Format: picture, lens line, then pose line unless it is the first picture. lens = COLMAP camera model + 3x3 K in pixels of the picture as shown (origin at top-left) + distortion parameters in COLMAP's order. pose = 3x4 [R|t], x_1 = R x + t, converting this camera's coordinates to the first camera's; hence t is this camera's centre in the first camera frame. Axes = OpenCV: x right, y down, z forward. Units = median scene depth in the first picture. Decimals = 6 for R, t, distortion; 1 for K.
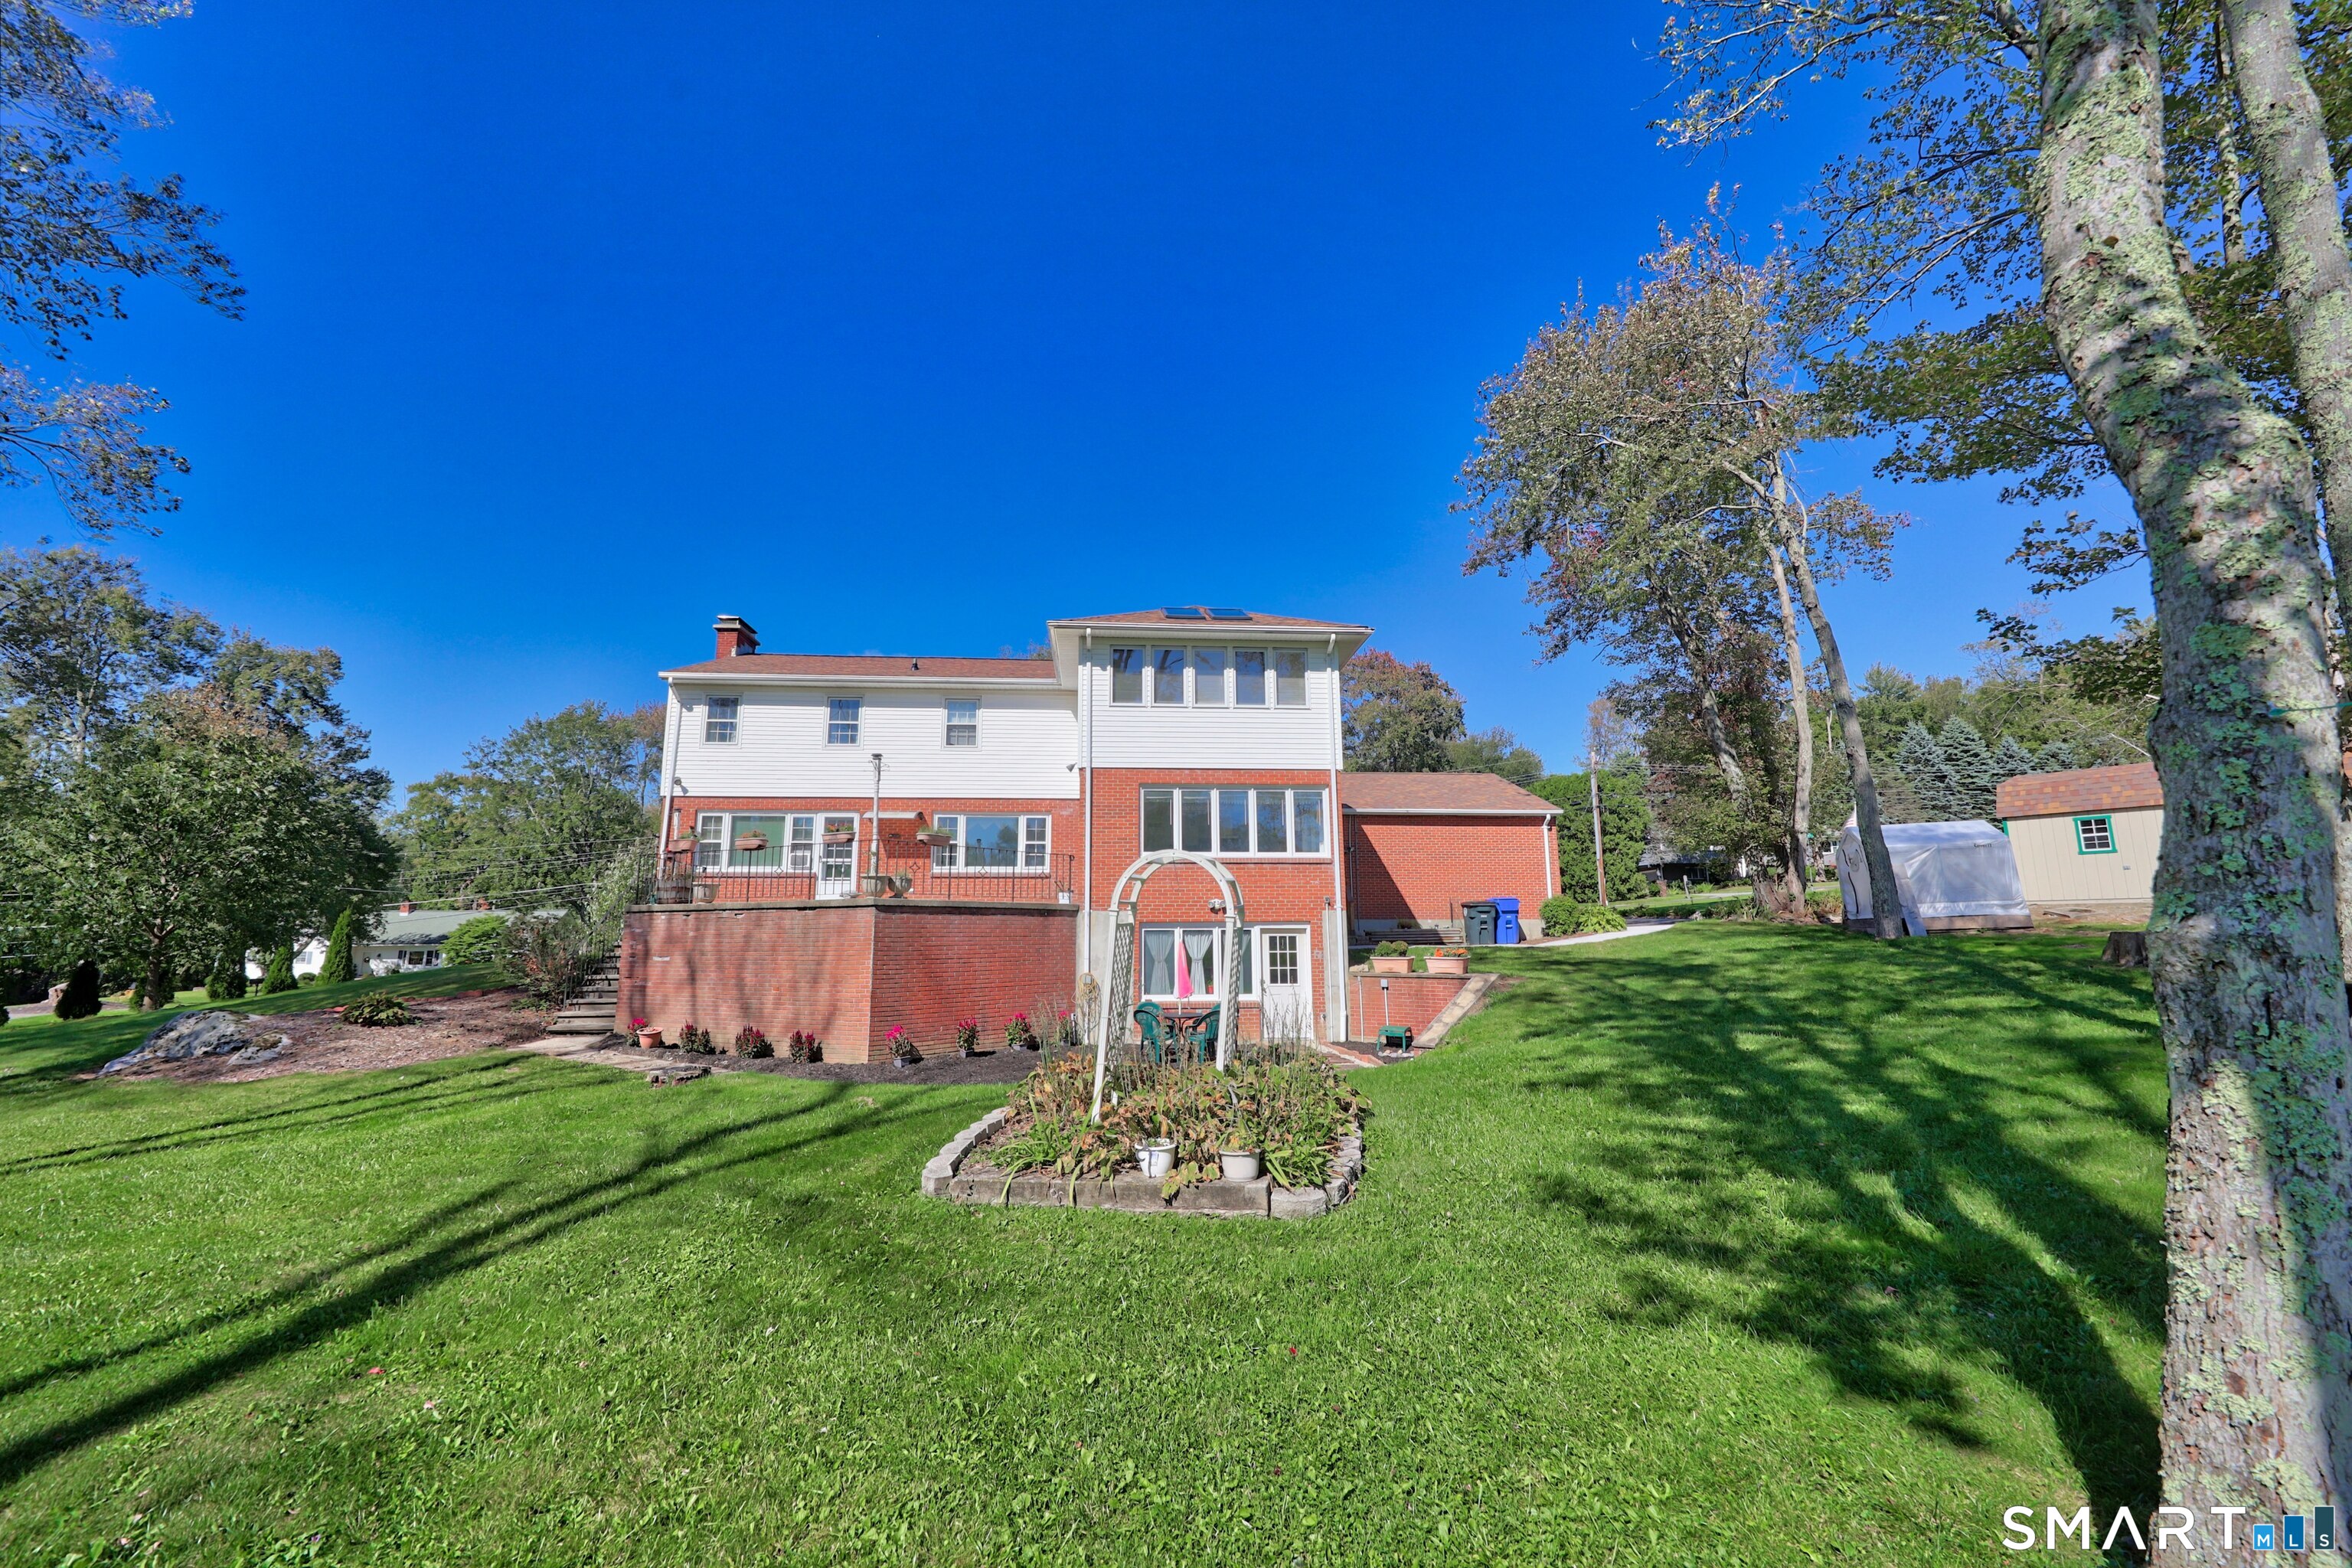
lens RADIAL K [[893.4, 0, 1176.0], [0, 893.4, 784.0], [0, 0, 1]] dist [-0.042830, -0.000088]
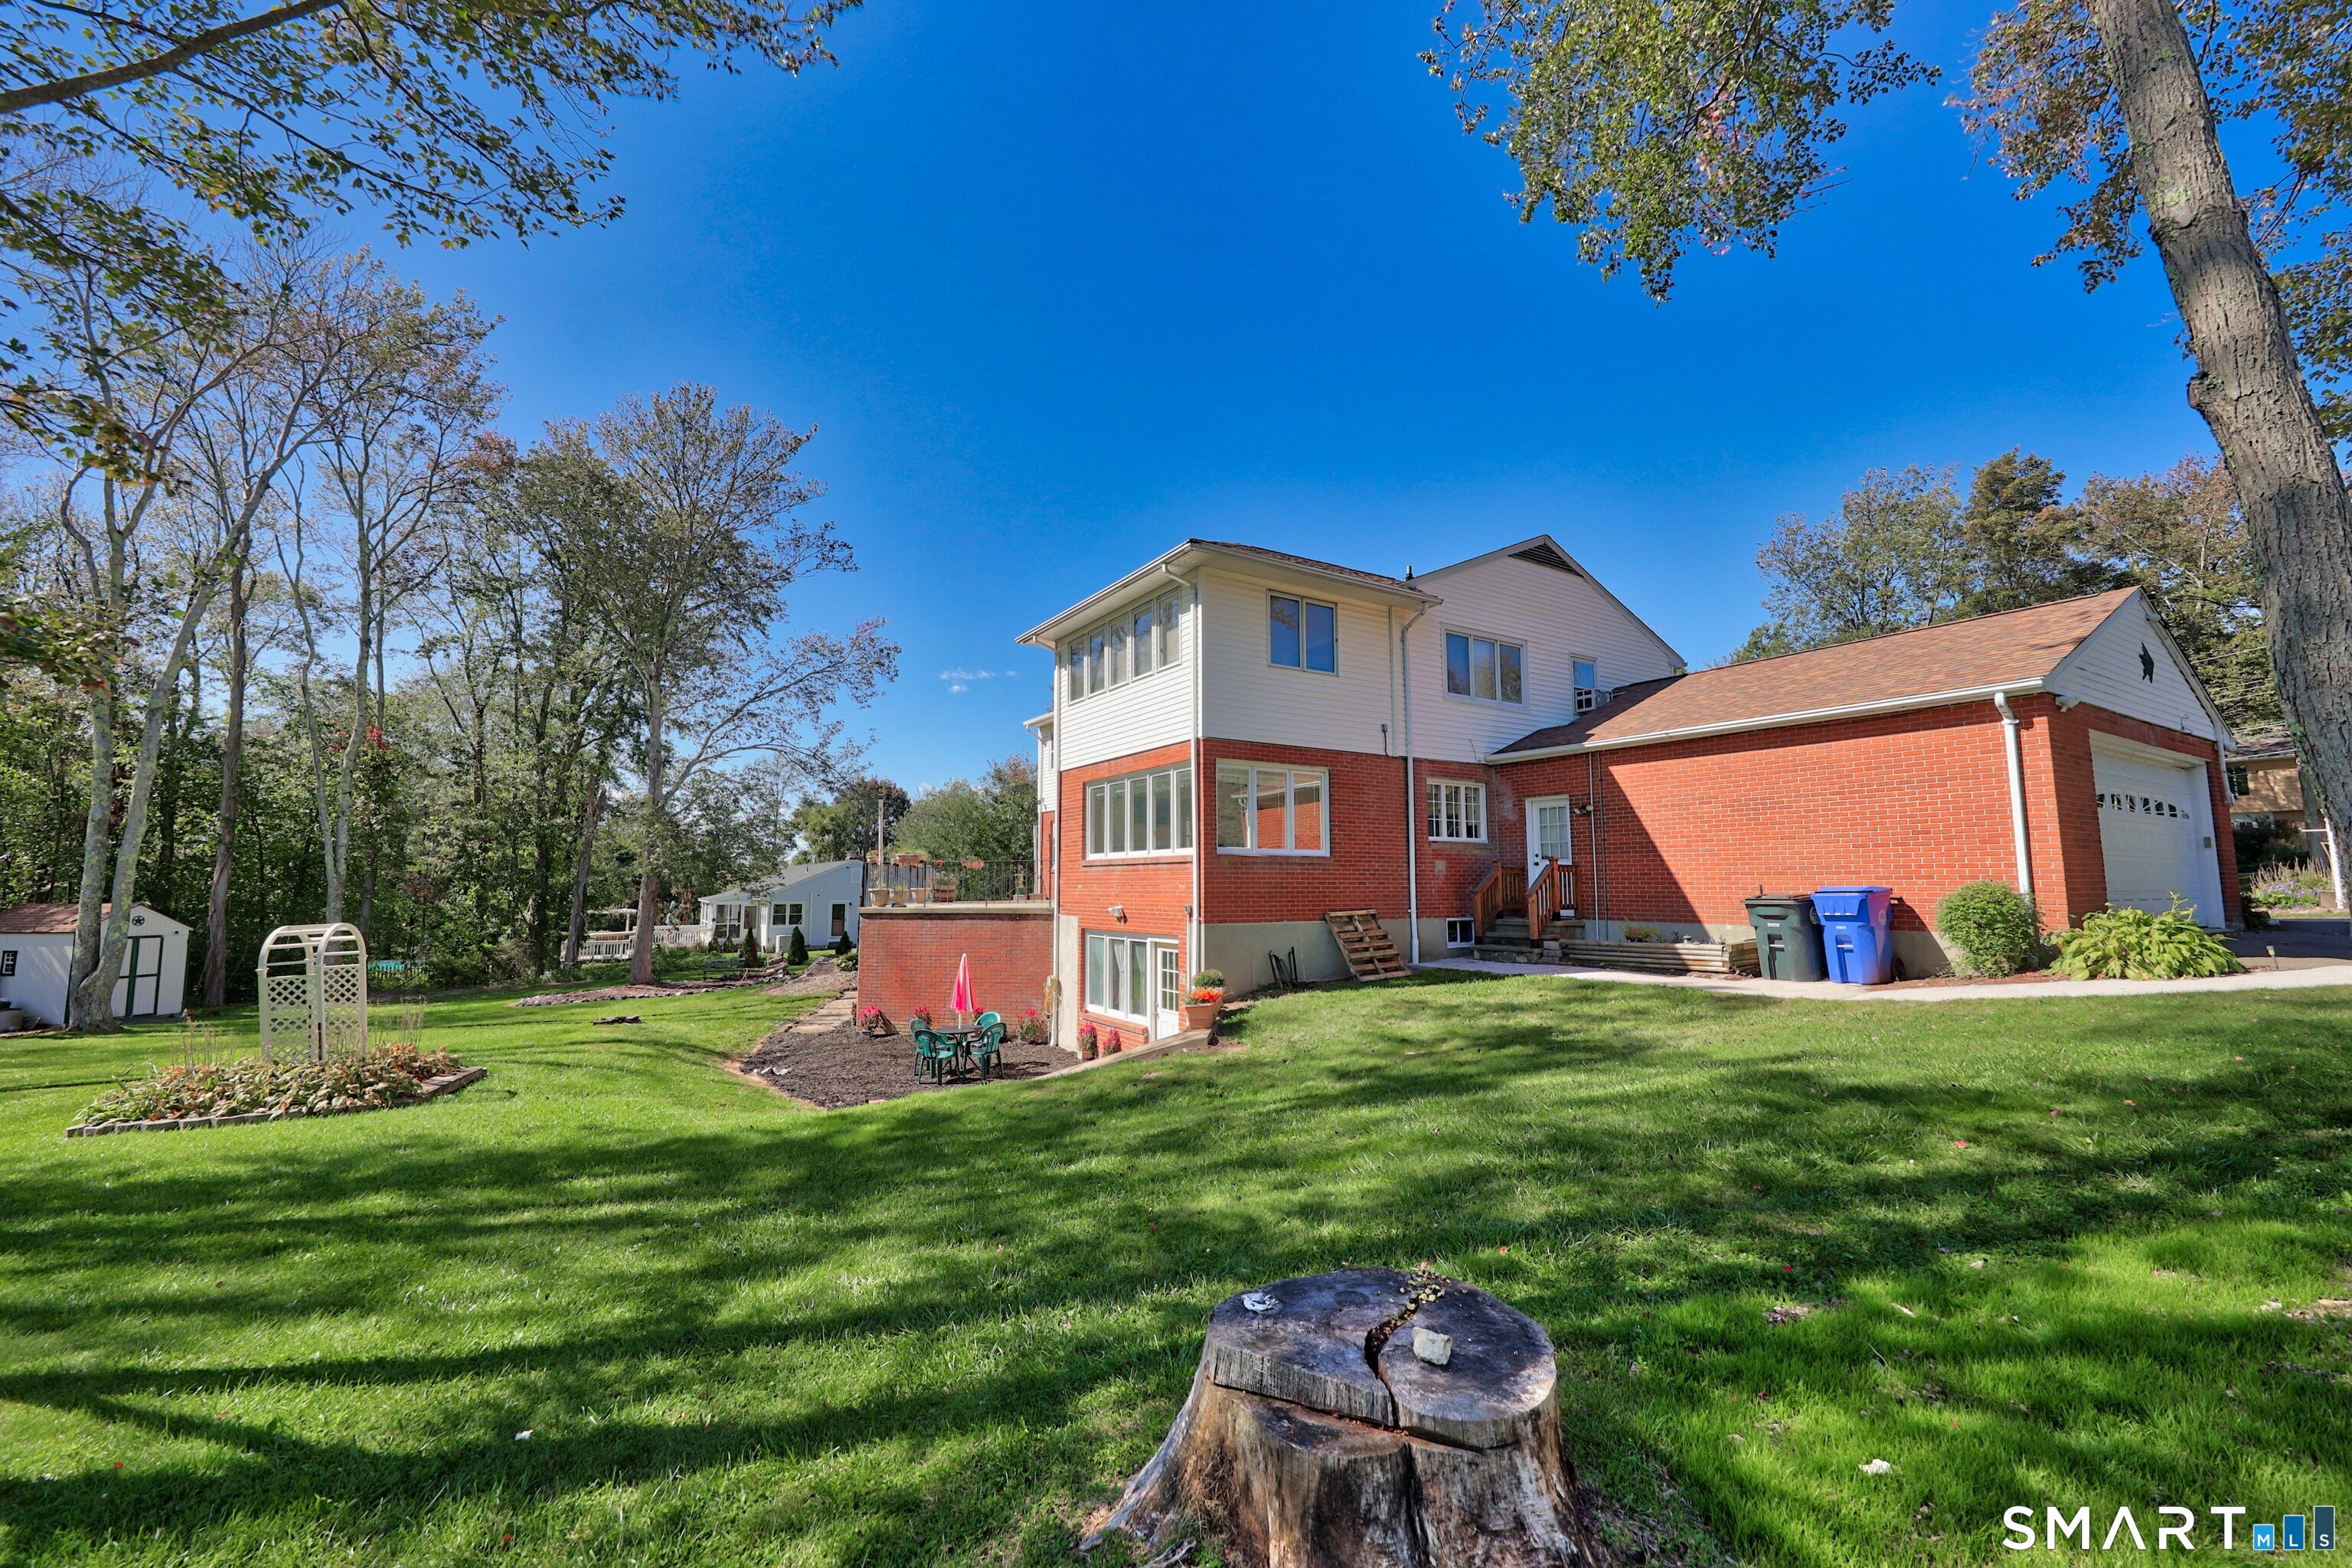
lens RADIAL K [[918.7, 0, 1159.8], [0, 918.7, 794.5], [0, 0, 1]] dist [-0.000963, -0.000059]
pose [[0.487624, -0.088178, -0.868589, 0.857279], [0.149145, 0.988675, -0.016639, 0.041395], [0.860220, -0.121432, 0.495253, 0.594600]]
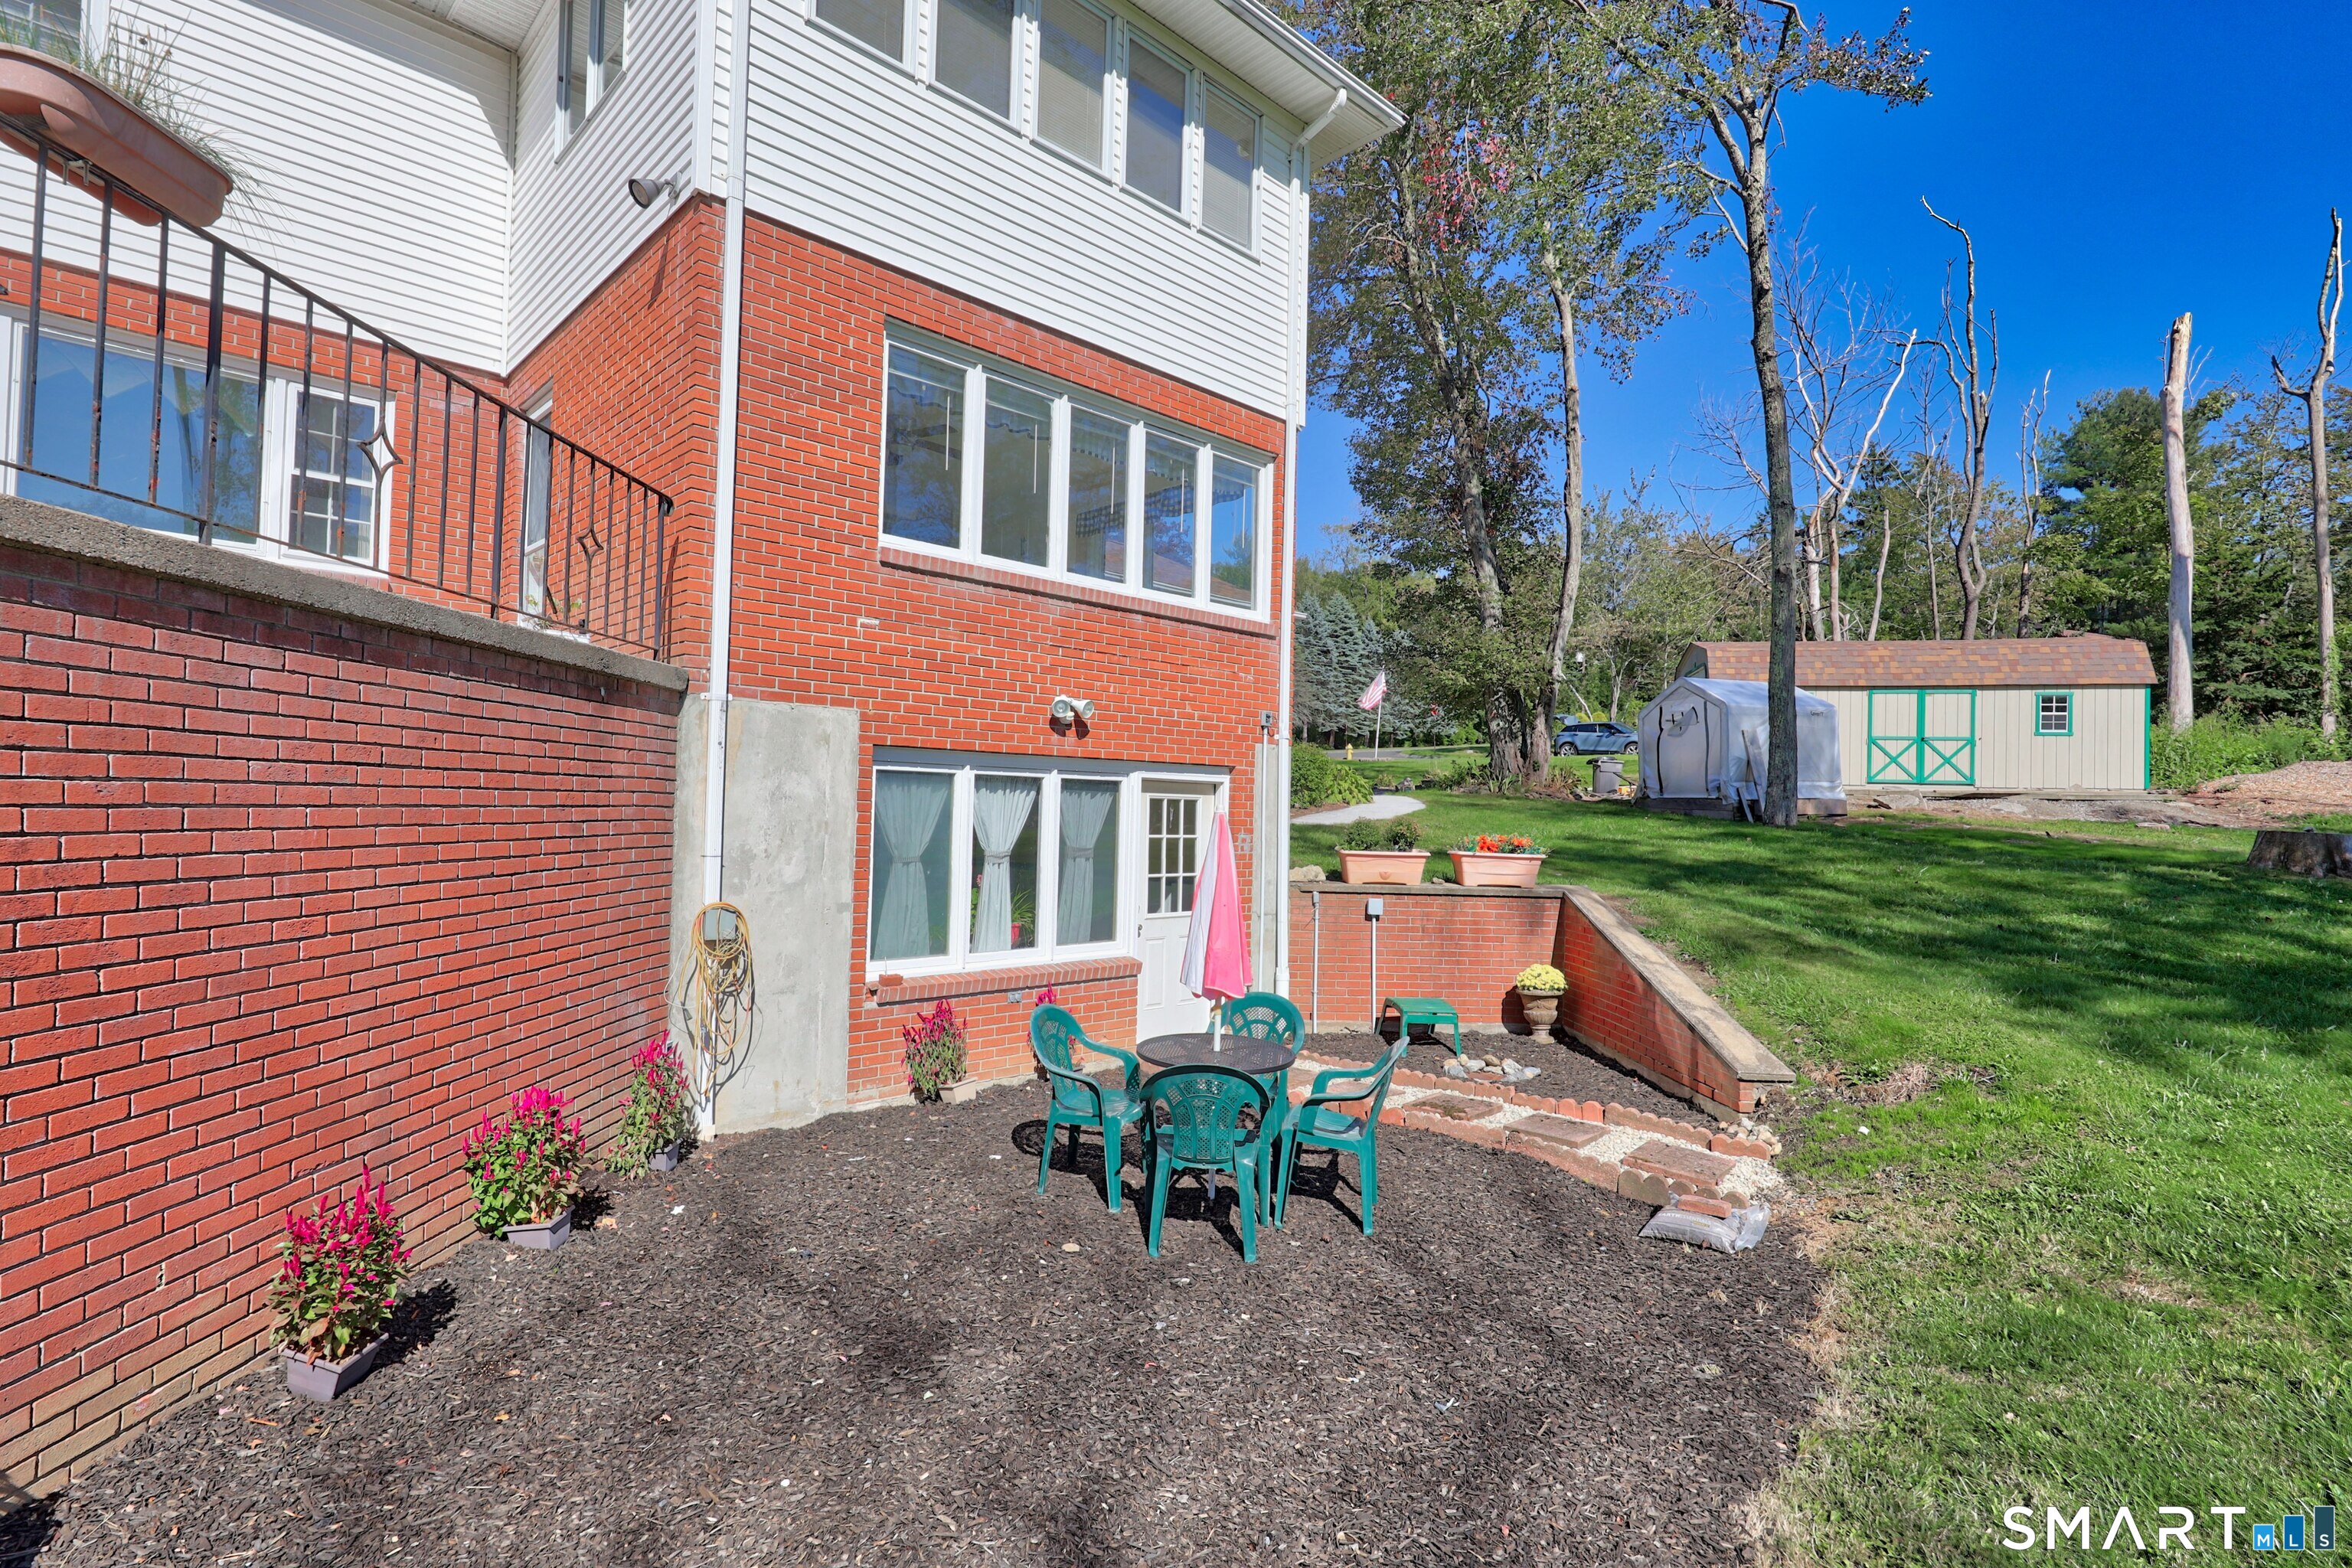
lens RADIAL K [[1092.0, 0, 1122.4], [0, 1092.0, 783.6], [0, 0, 1]] dist [-0.021173, 0.000100]
pose [[0.768556, 0.034101, 0.638873, -0.221090], [-0.135590, 0.984577, 0.110560, 0.111396], [-0.625250, -0.171596, 0.761326, 0.633898]]
